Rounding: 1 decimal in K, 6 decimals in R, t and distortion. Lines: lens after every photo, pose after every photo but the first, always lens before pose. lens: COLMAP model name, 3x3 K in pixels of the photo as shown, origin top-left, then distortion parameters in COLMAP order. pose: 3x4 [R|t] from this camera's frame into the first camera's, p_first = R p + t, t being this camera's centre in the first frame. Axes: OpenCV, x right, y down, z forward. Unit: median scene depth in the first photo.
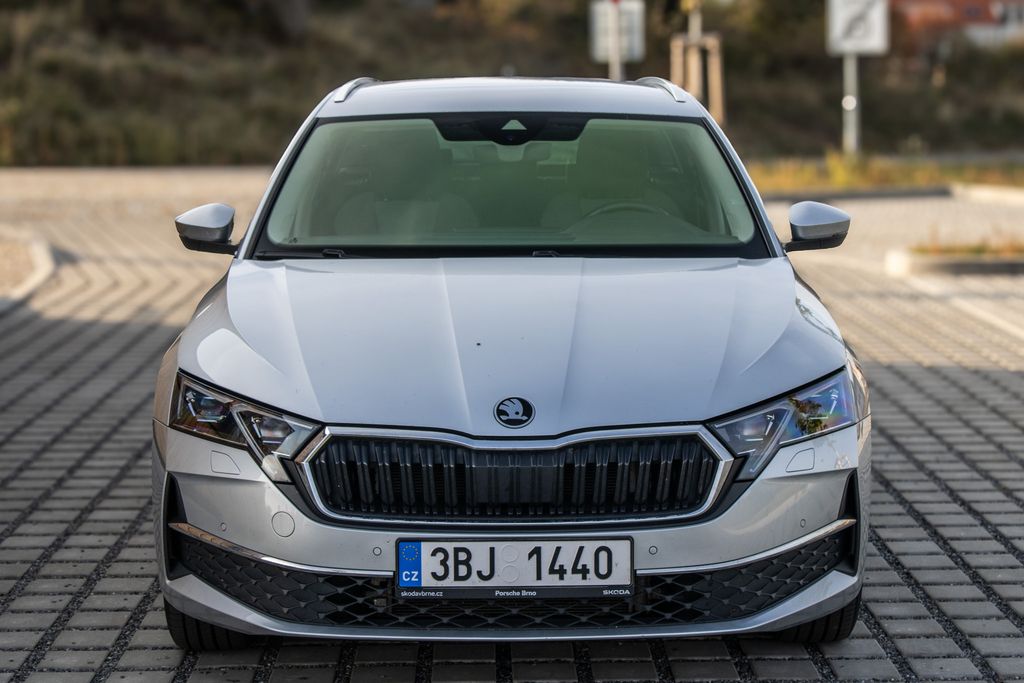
lens RADIAL K [[2134.6, 0, 505.8], [0, 2134.6, 339.5], [0, 0, 1]] dist [0.090163, 0.000000]
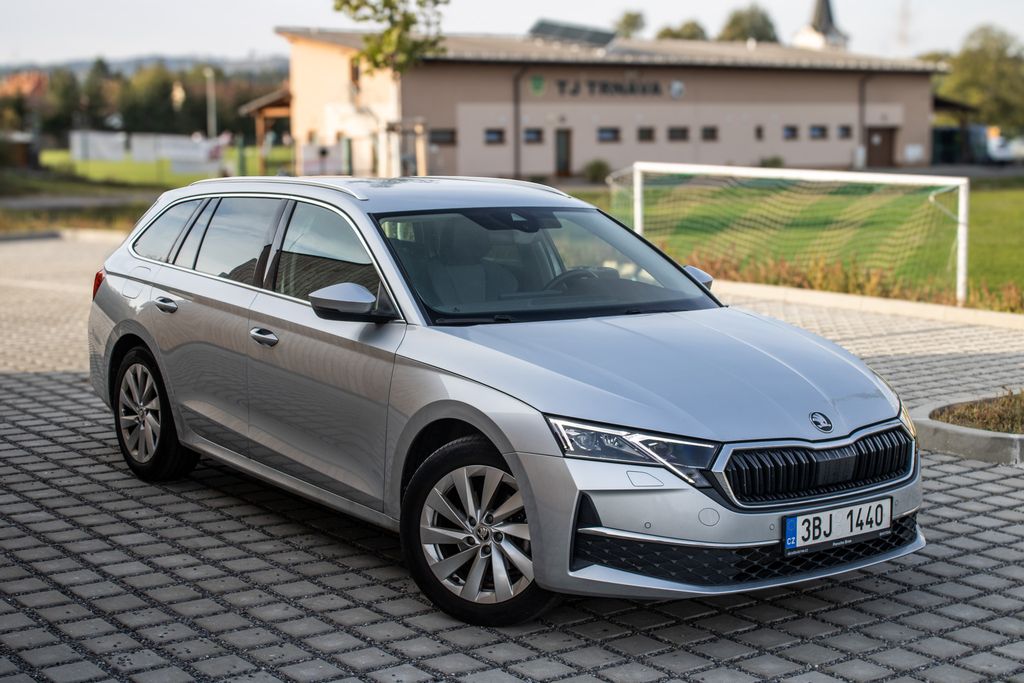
lens RADIAL K [[1620.4, 0, 511.3], [0, 1620.4, 341.9], [0, 0, 1]] dist [-0.014842, 0.000000]
pose [[0.796384, -0.060402, 0.601768, -0.848372], [0.057064, 0.998066, 0.024661, -0.061734], [-0.602094, 0.014700, 0.798290, 0.237067]]
